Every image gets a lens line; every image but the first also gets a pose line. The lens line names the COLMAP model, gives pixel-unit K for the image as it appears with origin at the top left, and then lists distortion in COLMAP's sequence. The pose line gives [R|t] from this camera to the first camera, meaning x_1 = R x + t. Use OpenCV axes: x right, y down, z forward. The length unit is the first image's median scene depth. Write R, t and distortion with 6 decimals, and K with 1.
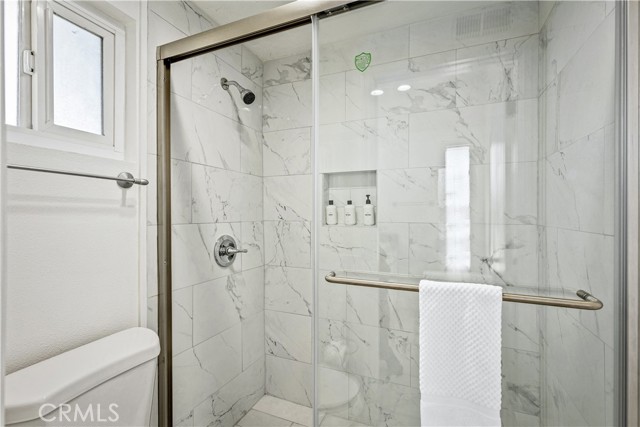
lens RADIAL K [[288.0, 0, 320.8], [0, 288.0, 215.3], [0, 0, 1]] dist [0.002161, 0.000166]
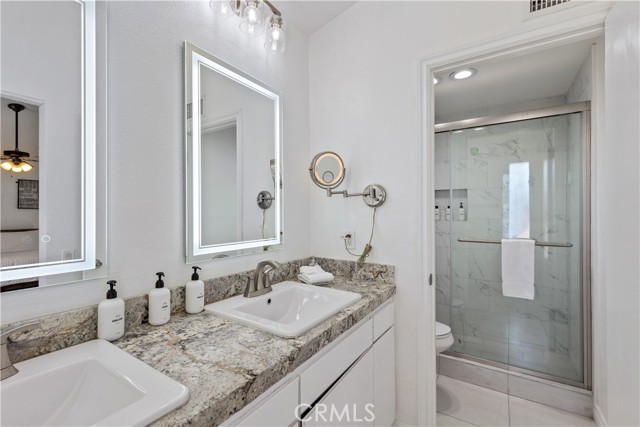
lens RADIAL K [[288.0, 0, 317.2], [0, 288.0, 212.7], [0, 0, 1]] dist [0.002161, 0.000166]
pose [[0.984773, -0.000763, -0.173843, -0.434659], [0.000253, 0.999996, -0.002956, -0.006628], [0.173844, 0.002867, 0.984769, -0.959525]]
